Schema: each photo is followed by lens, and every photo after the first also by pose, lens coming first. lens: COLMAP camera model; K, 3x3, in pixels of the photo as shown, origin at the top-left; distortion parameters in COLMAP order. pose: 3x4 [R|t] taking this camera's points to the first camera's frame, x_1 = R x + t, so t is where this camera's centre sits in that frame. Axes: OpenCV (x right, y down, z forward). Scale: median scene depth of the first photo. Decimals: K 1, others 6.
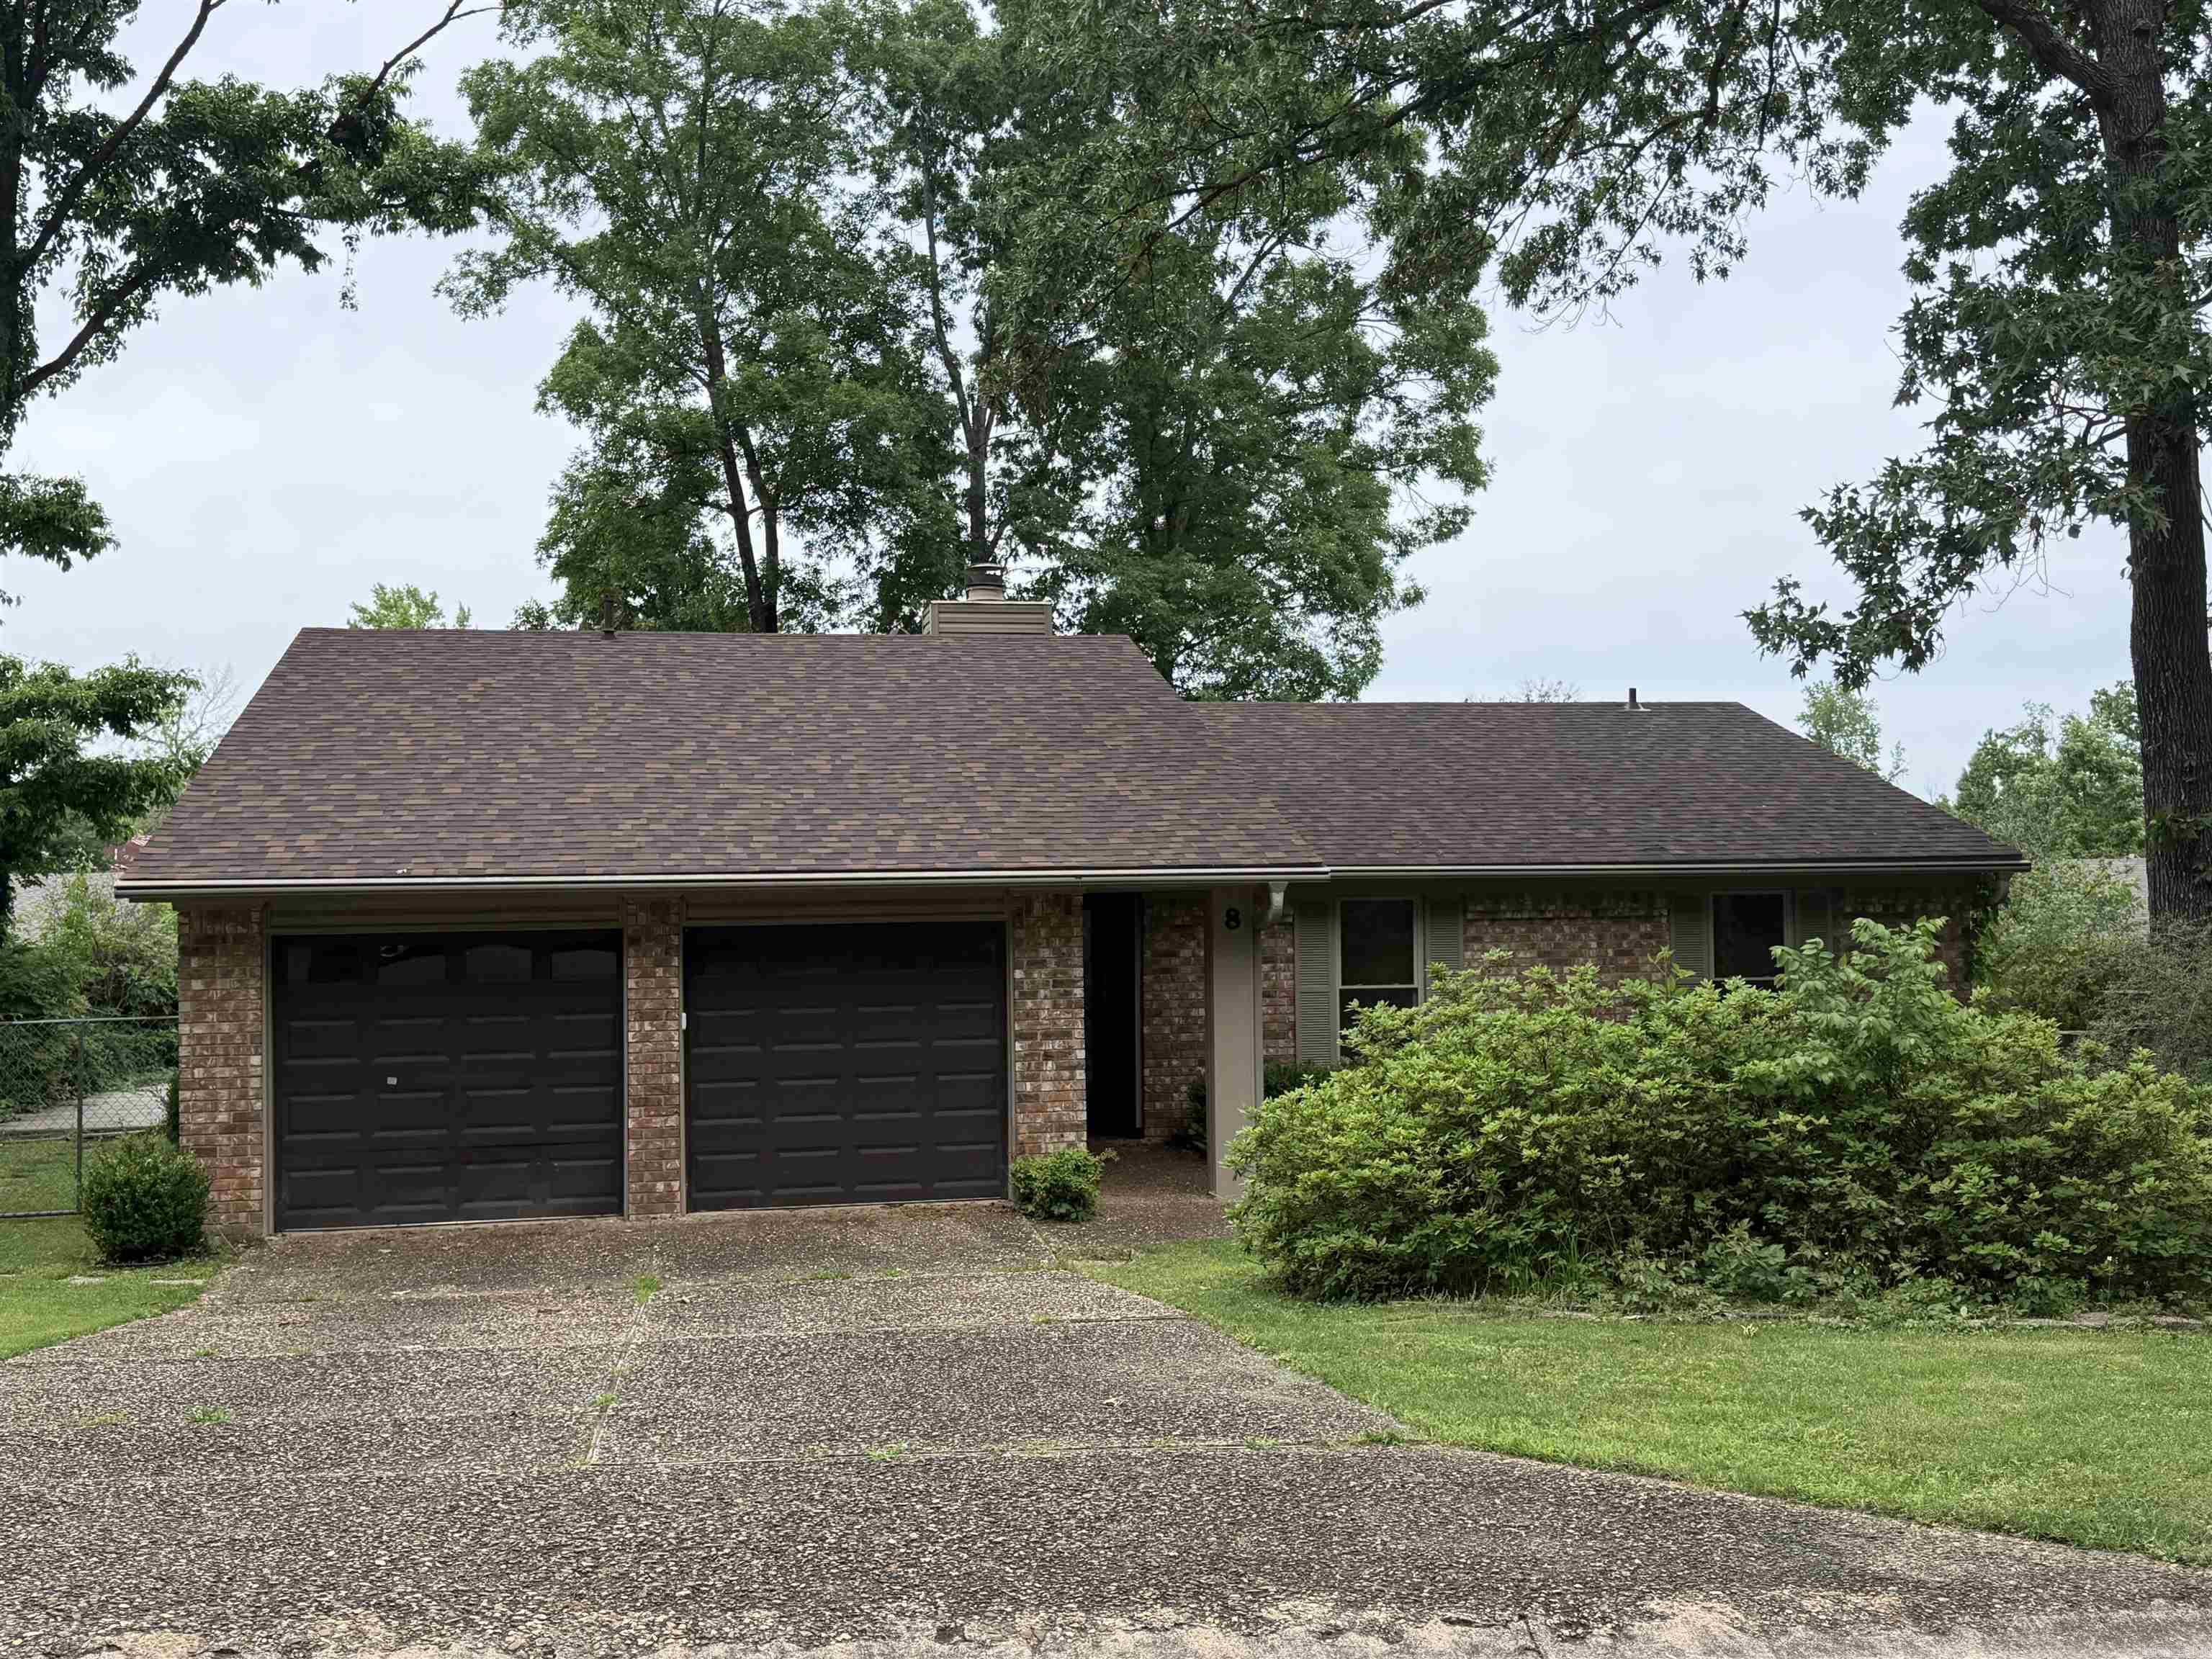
lens RADIAL K [[2305.0, 0, 1106.4], [0, 2305.0, 837.3], [0, 0, 1]] dist [-0.017466, 0.000000]
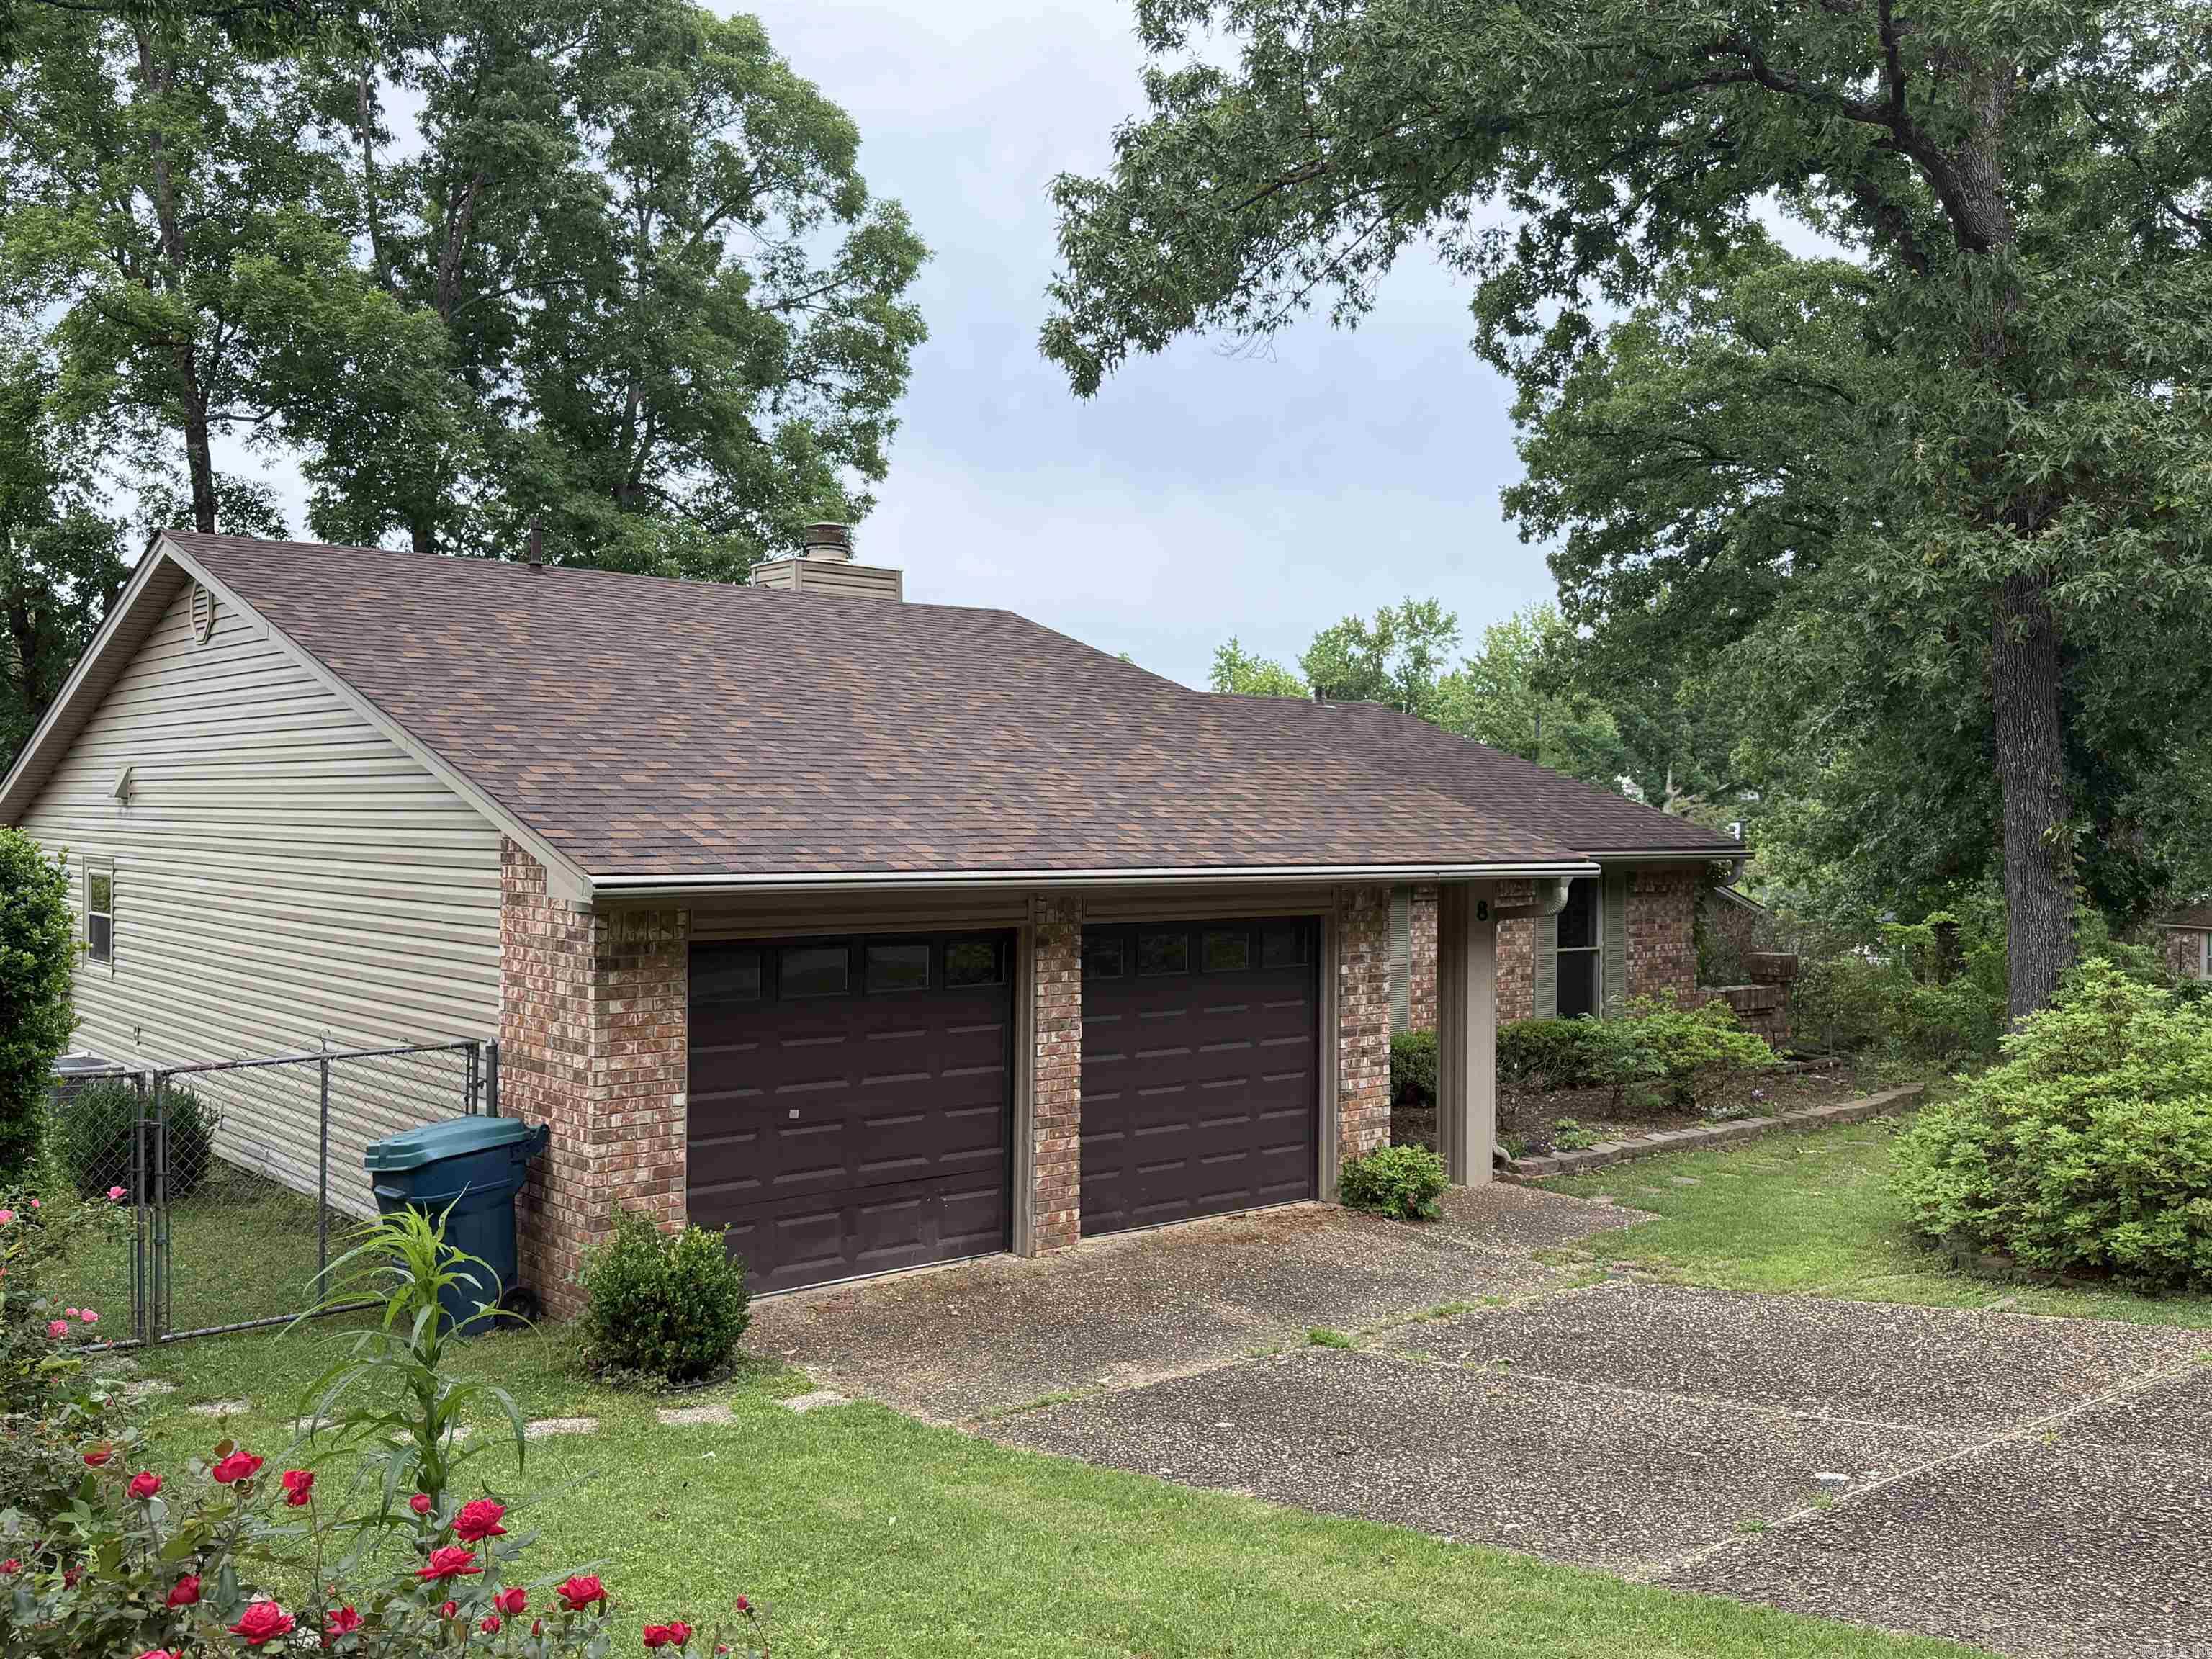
lens RADIAL K [[2004.6, 0, 1106.6], [0, 2004.6, 820.3], [0, 0, 1]] dist [0.010983, 0.000000]
pose [[0.880393, 0.019570, 0.473841, -0.547536], [-0.028308, 0.999535, 0.011315, -0.011208], [-0.473399, -0.023375, 0.880538, 0.308628]]
